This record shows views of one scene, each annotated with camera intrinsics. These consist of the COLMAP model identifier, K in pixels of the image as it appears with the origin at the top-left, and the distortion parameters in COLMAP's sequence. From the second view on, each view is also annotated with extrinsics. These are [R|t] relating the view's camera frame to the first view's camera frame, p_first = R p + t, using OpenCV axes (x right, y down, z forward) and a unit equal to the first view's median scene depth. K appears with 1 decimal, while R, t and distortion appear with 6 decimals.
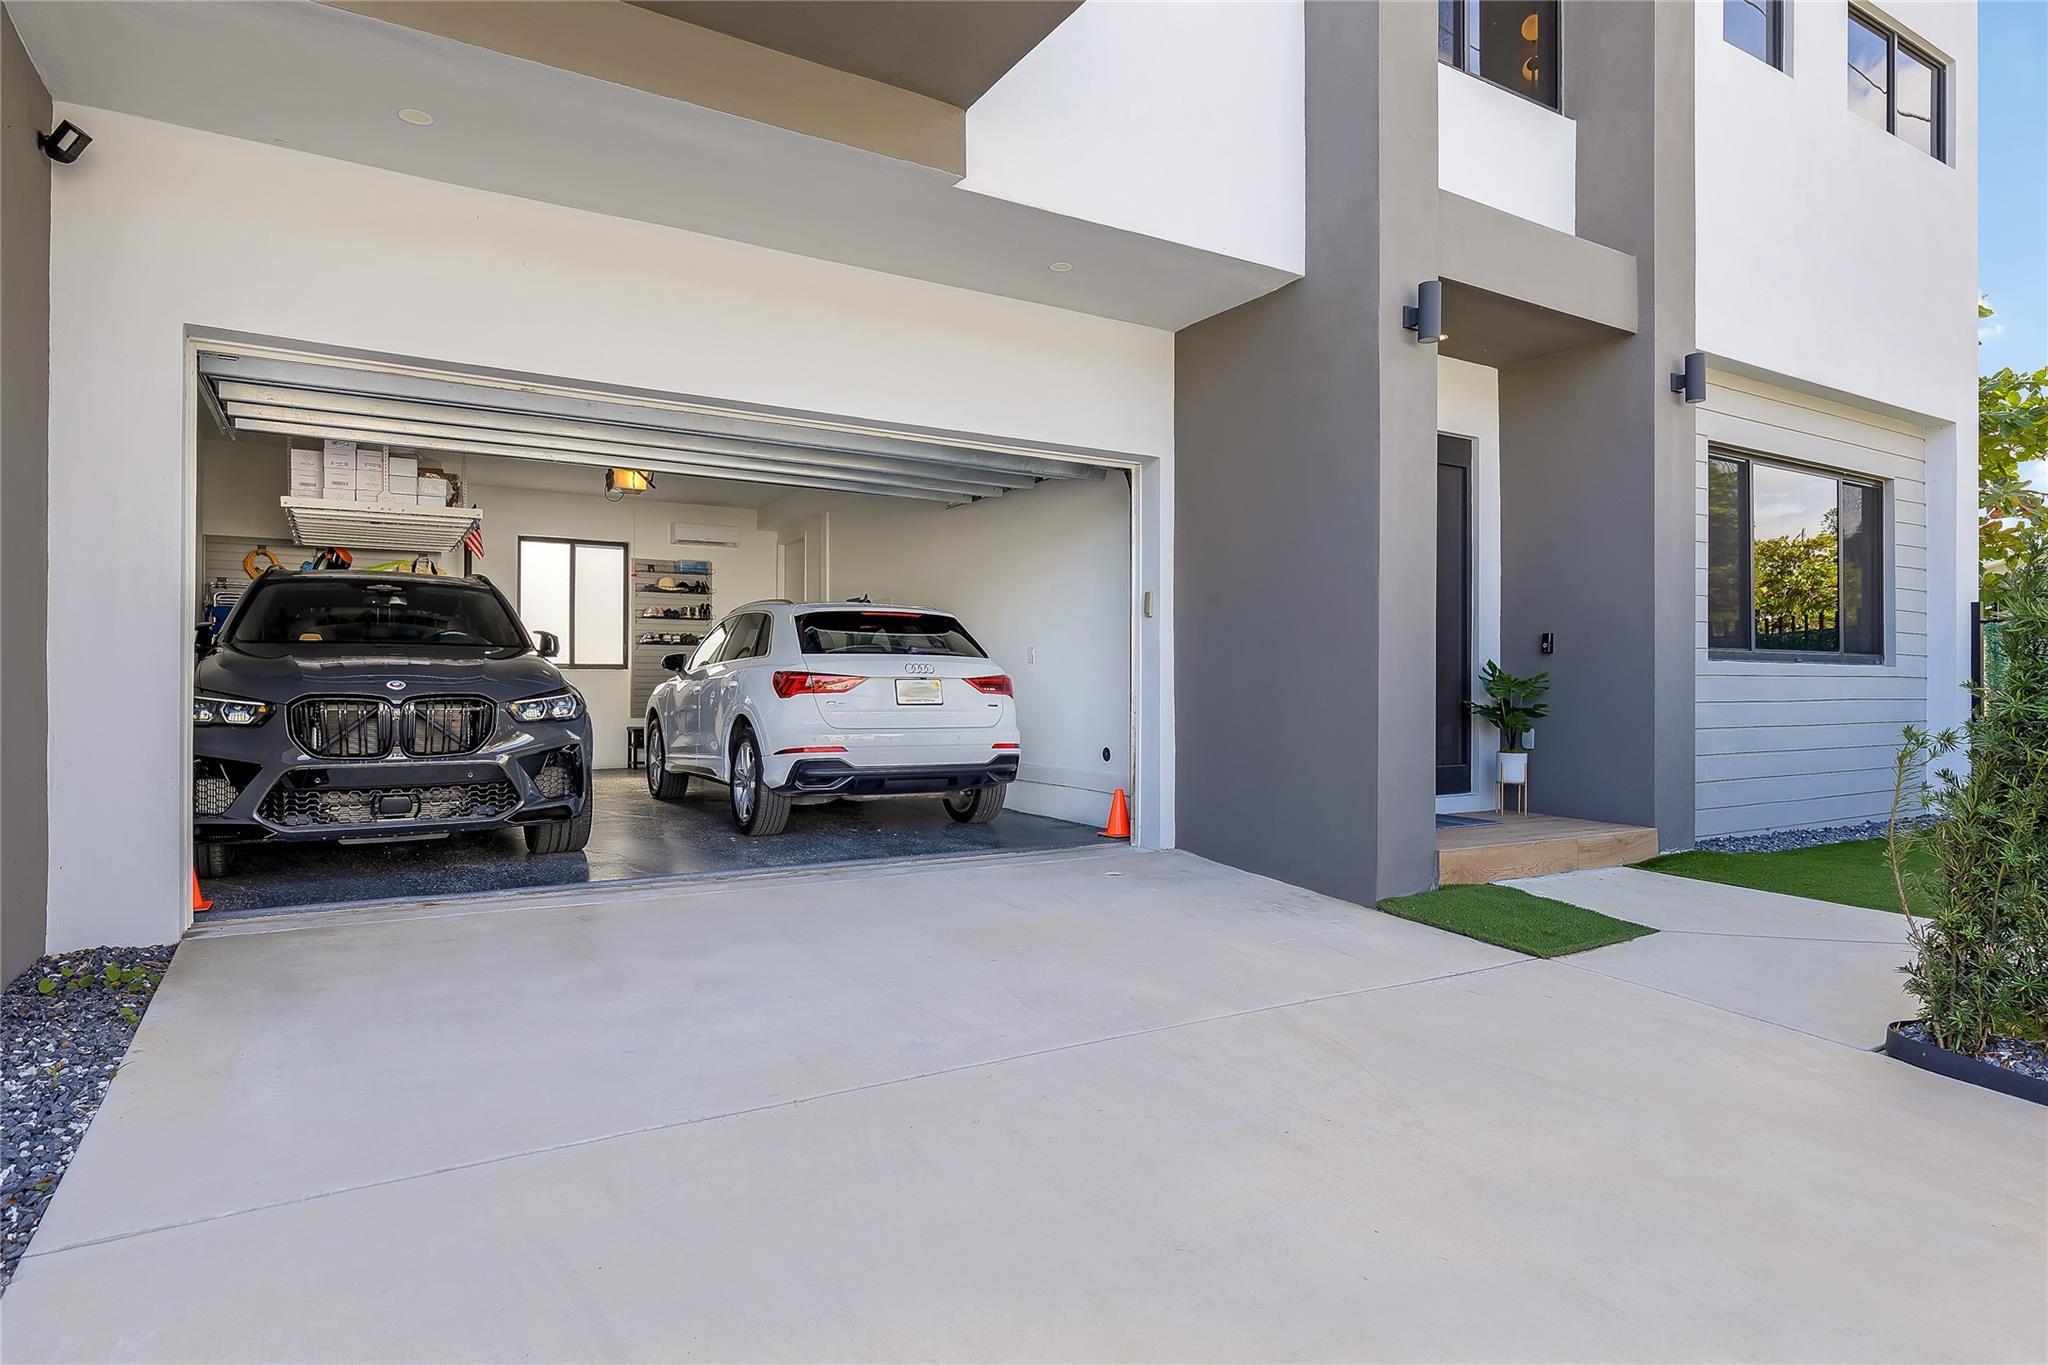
lens RADIAL K [[1153.9, 0, 1023.6], [0, 1153.9, 681.3], [0, 0, 1]] dist [0.001185, -0.001562]
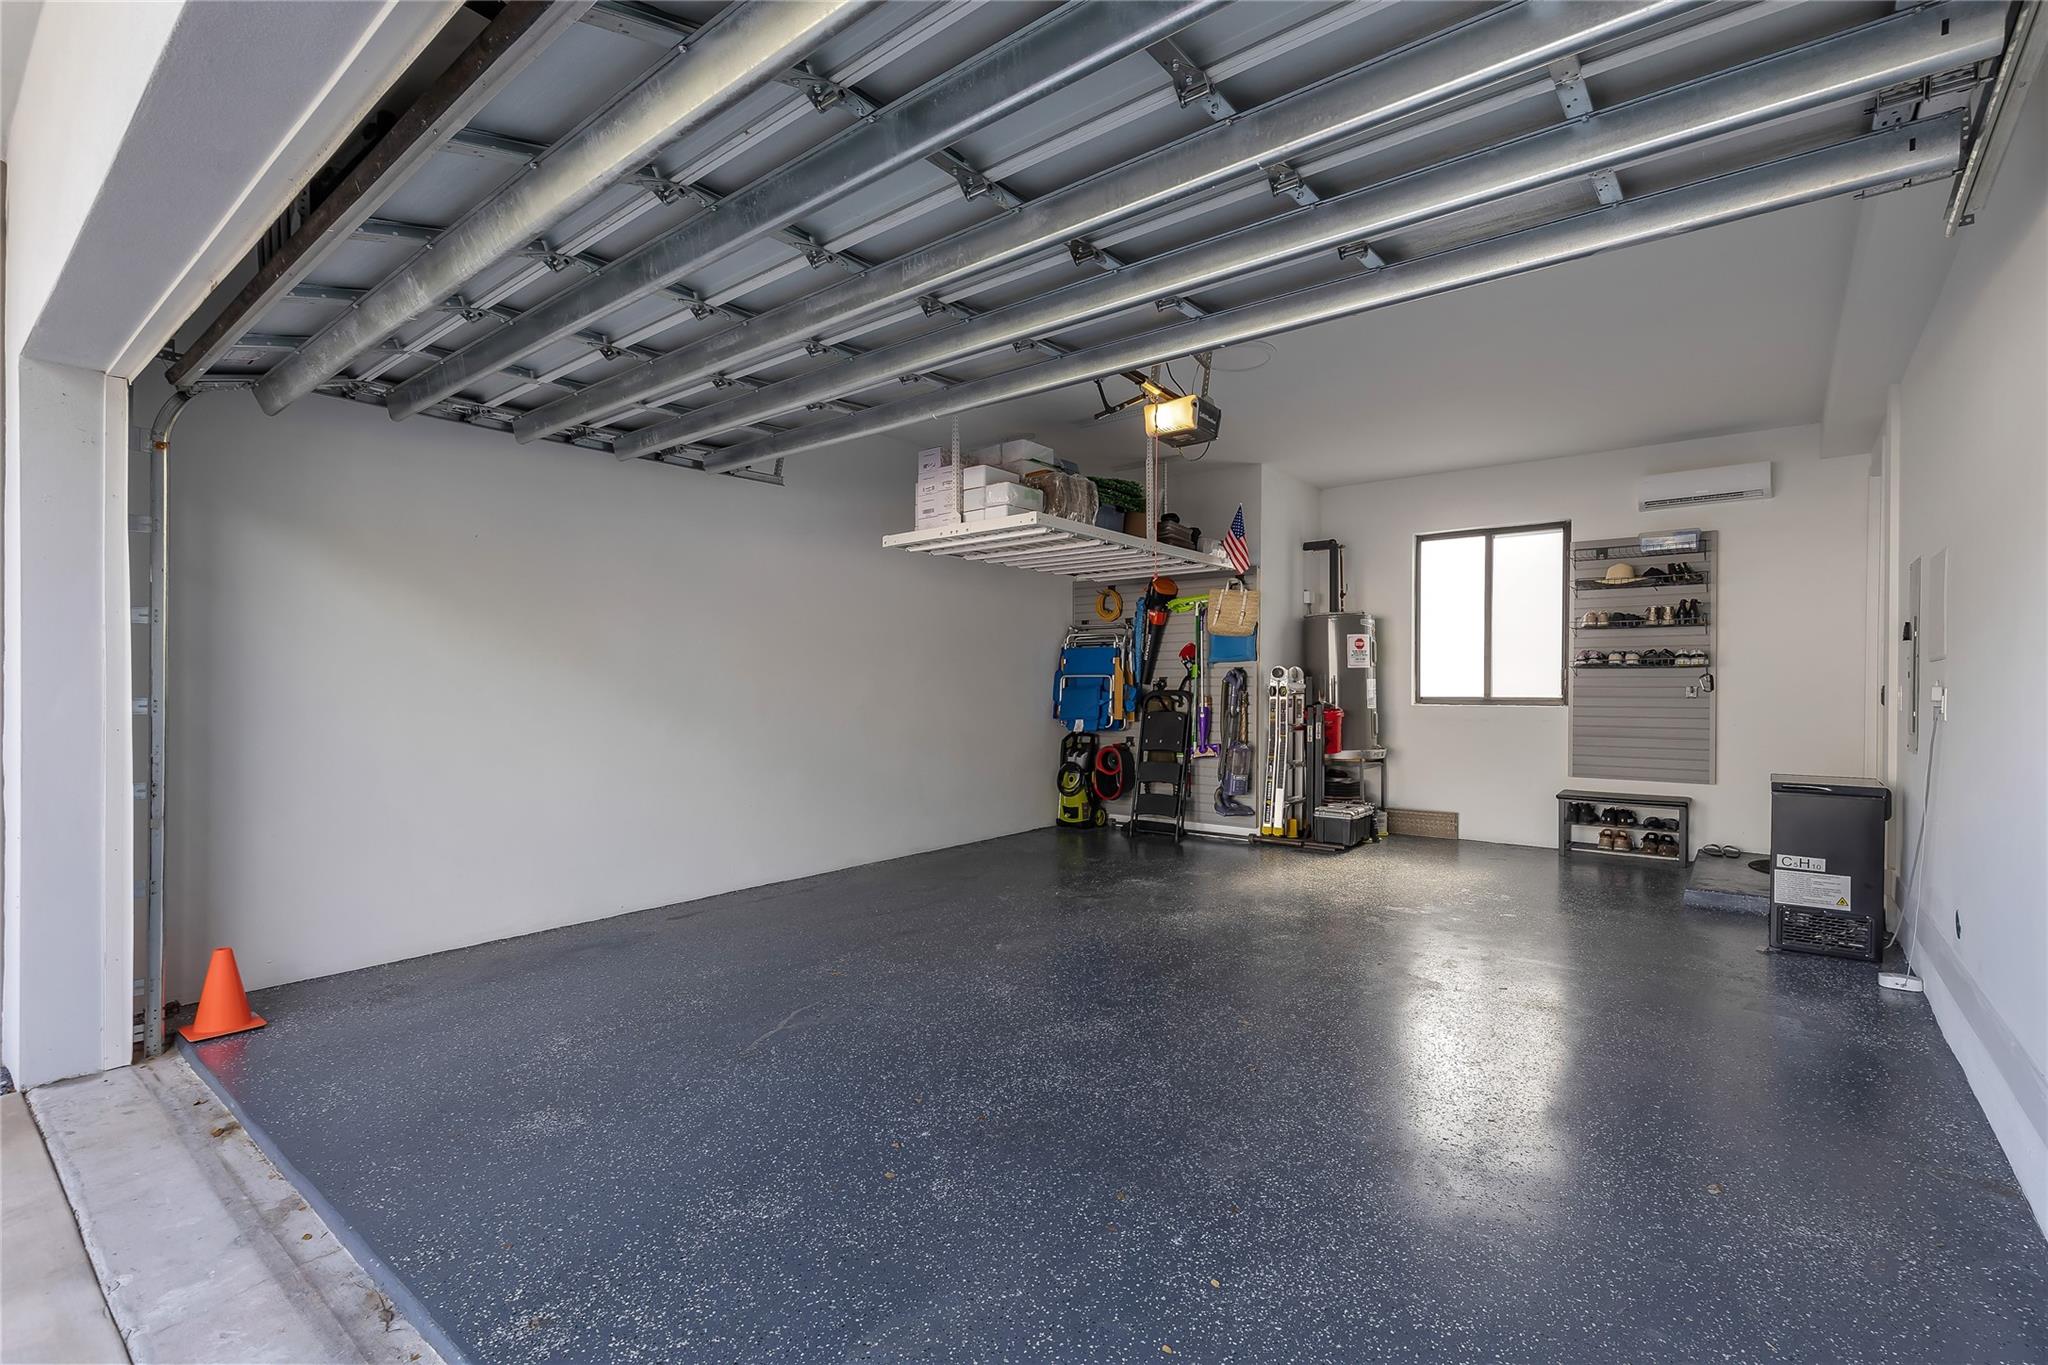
lens RADIAL K [[922.7, 0, 1022.7], [0, 922.7, 687.3], [0, 0, 1]] dist [0.015135, -0.000203]
pose [[0.330225, 0.001125, -0.943902, 0.070681], [0.001319, 0.999998, 0.001654, -0.022427], [0.943901, -0.001791, 0.330223, 0.513954]]
